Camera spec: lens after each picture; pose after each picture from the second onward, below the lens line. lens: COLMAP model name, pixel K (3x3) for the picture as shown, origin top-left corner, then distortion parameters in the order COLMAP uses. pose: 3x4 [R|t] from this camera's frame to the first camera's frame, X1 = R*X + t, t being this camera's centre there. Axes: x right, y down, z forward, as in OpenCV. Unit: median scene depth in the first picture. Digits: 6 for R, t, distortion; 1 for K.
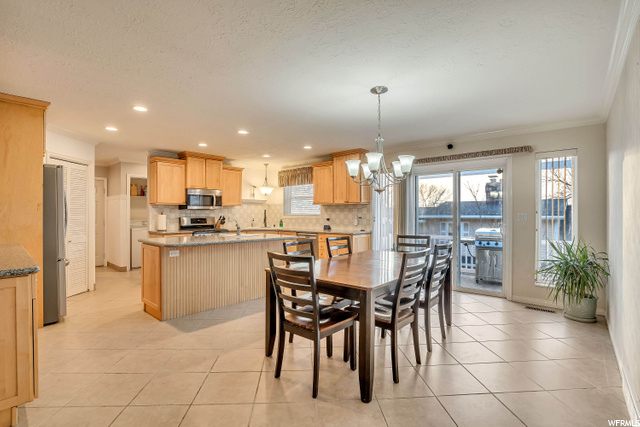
lens RADIAL K [[308.8, 0, 313.9], [0, 308.8, 213.4], [0, 0, 1]] dist [-0.021775, 0.005626]
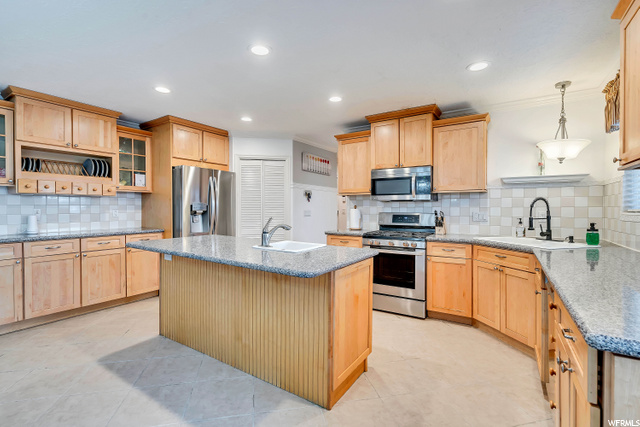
lens RADIAL K [[299.3, 0, 319.0], [0, 299.3, 210.1], [0, 0, 1]] dist [0.000886, 0.000706]
pose [[0.156163, 0.004842, -0.987719, 0.217937], [-0.002493, 0.999987, 0.004508, 0.004429], [0.987728, 0.001759, 0.156173, 0.764255]]
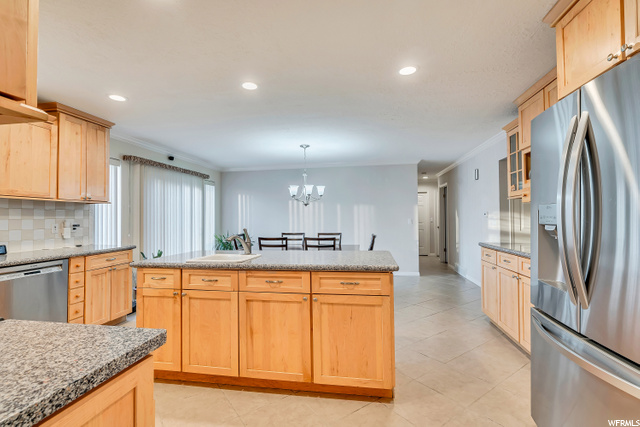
lens RADIAL K [[299.3, 0, 315.1], [0, 299.3, 214.6], [0, 0, 1]] dist [0.000886, 0.000706]
pose [[-0.547847, 0.007939, 0.836541, -0.605489], [0.006332, 0.999966, -0.005343, -0.000941], [-0.836554, 0.002370, -0.547879, 0.920477]]
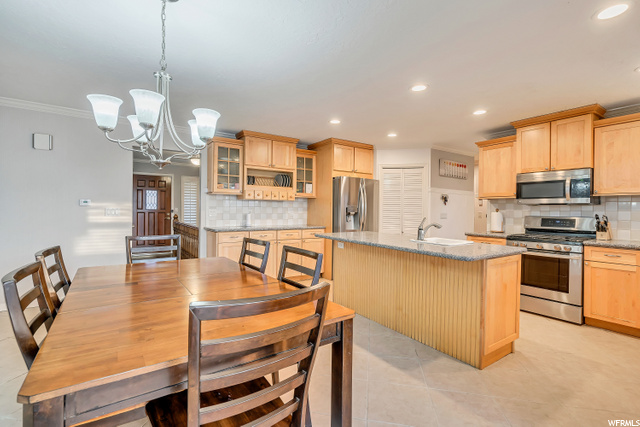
lens RADIAL K [[299.3, 0, 316.0], [0, 299.3, 210.8], [0, 0, 1]] dist [0.000886, 0.000706]
pose [[-0.242333, -0.002760, -0.970189, 0.346568], [-0.012639, 0.999920, 0.000312, 0.006780], [0.970111, 0.012338, -0.242348, 0.707440]]
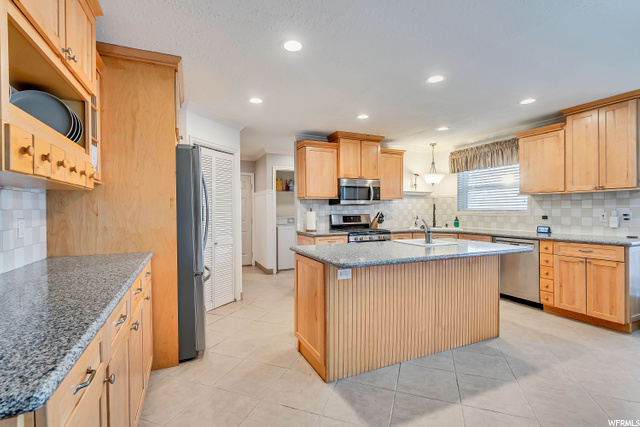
lens RADIAL K [[299.3, 0, 315.5], [0, 299.3, 211.7], [0, 0, 1]] dist [0.000886, 0.000706]
pose [[0.921533, -0.005346, -0.388263, -0.165898], [0.008324, 0.999947, 0.005989, 0.000175], [0.388211, -0.008751, 0.921529, 0.256781]]
